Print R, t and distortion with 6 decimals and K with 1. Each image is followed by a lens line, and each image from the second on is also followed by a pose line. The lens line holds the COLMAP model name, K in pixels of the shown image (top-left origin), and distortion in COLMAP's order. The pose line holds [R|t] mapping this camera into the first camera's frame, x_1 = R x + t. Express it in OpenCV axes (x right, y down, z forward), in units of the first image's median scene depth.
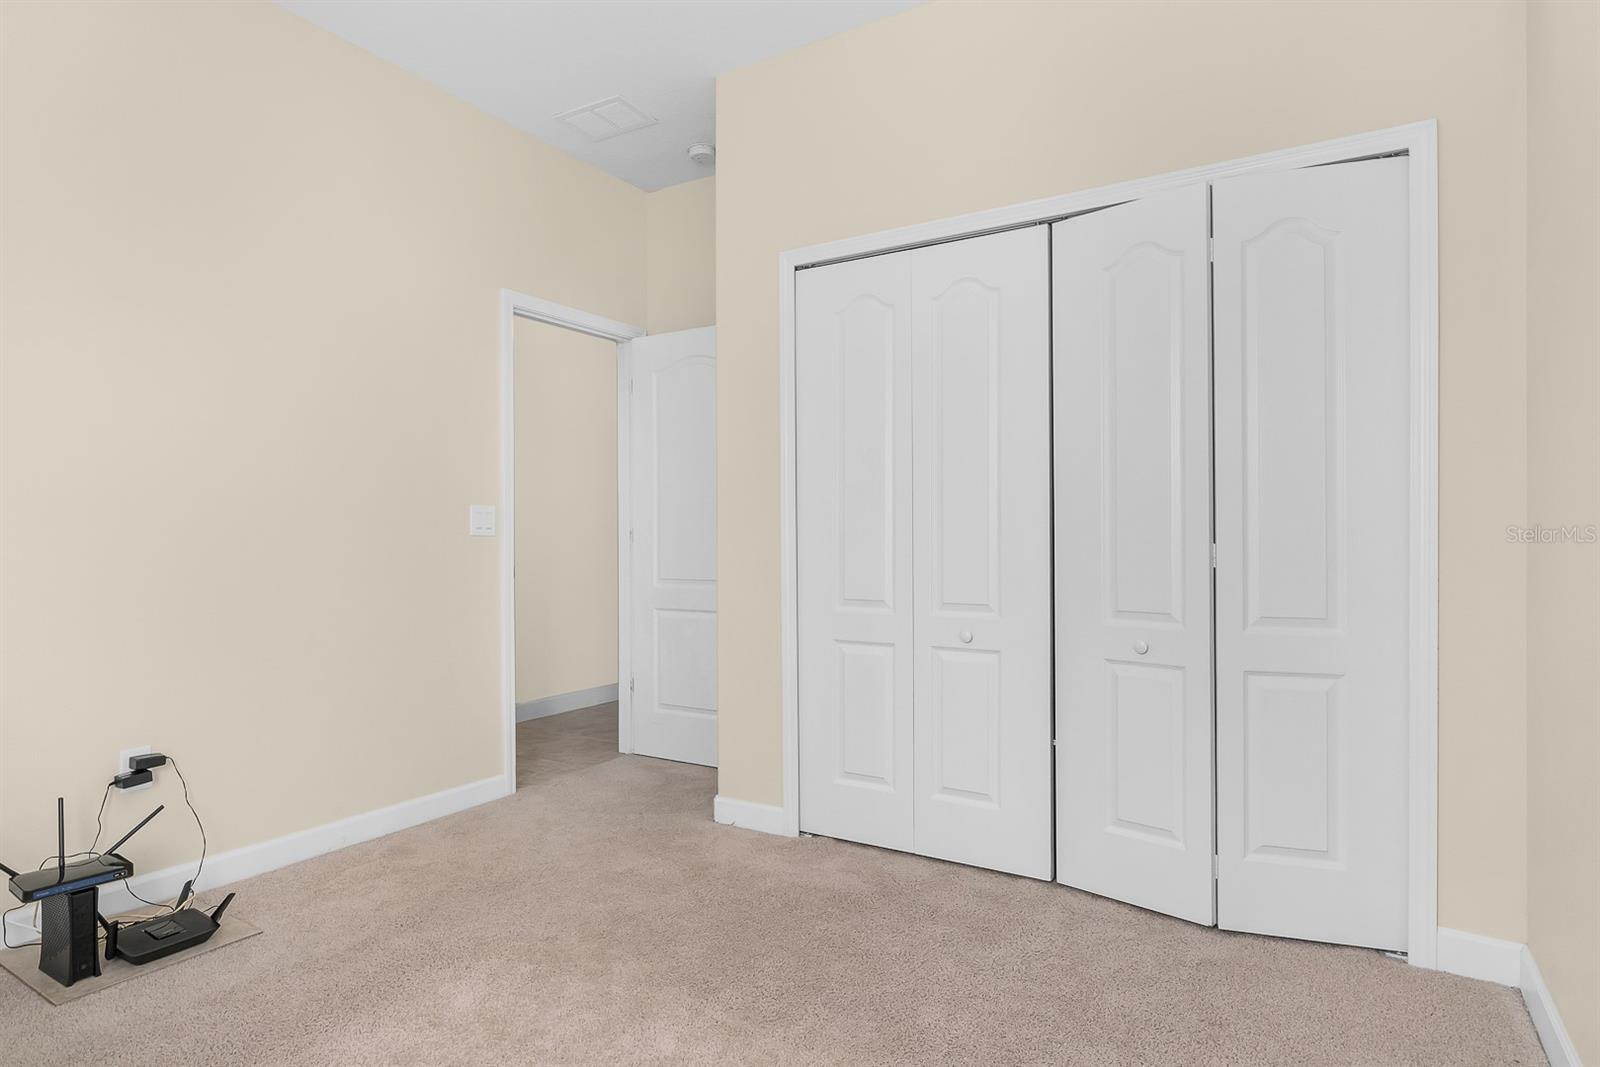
lens RADIAL K [[859.6, 0, 804.3], [0, 859.6, 540.4], [0, 0, 1]] dist [-0.005812, -0.002999]
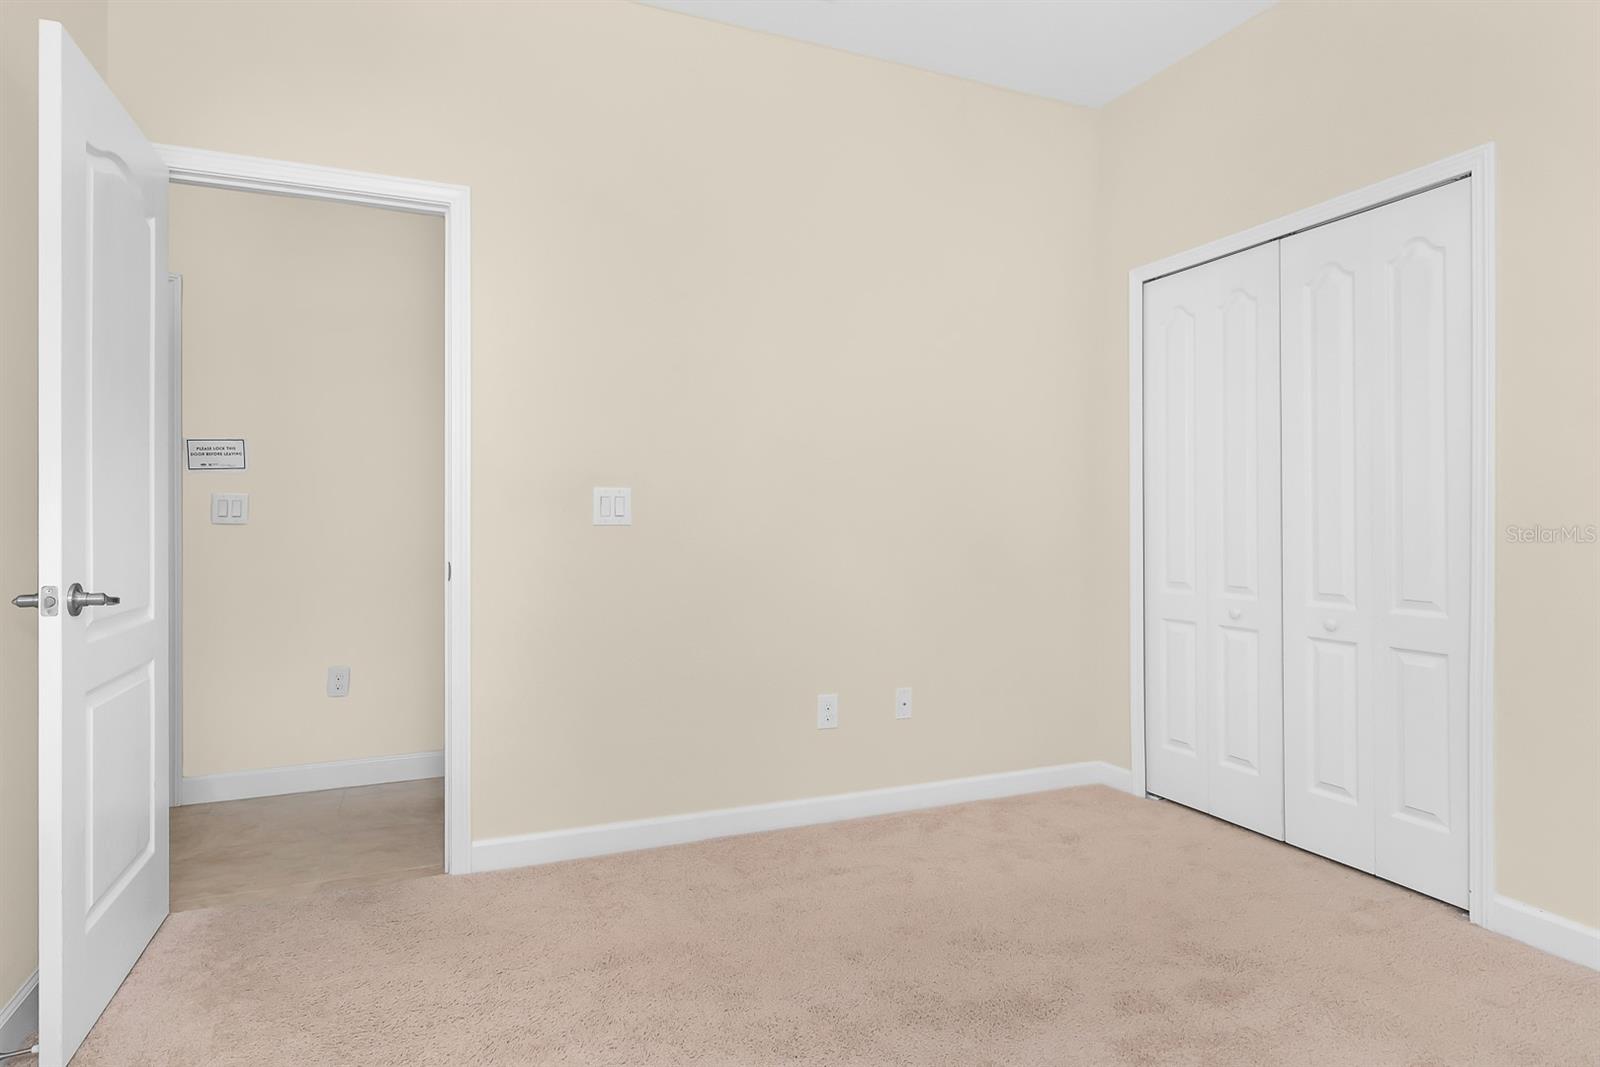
lens RADIAL K [[876.9, 0, 794.9], [0, 876.9, 532.0], [0, 0, 1]] dist [-0.004082, -0.002109]
pose [[0.812640, 0.005732, -0.582738, 0.282624], [-0.003614, 0.999982, 0.004796, 0.000647], [0.582755, -0.001792, 0.812646, -0.178360]]
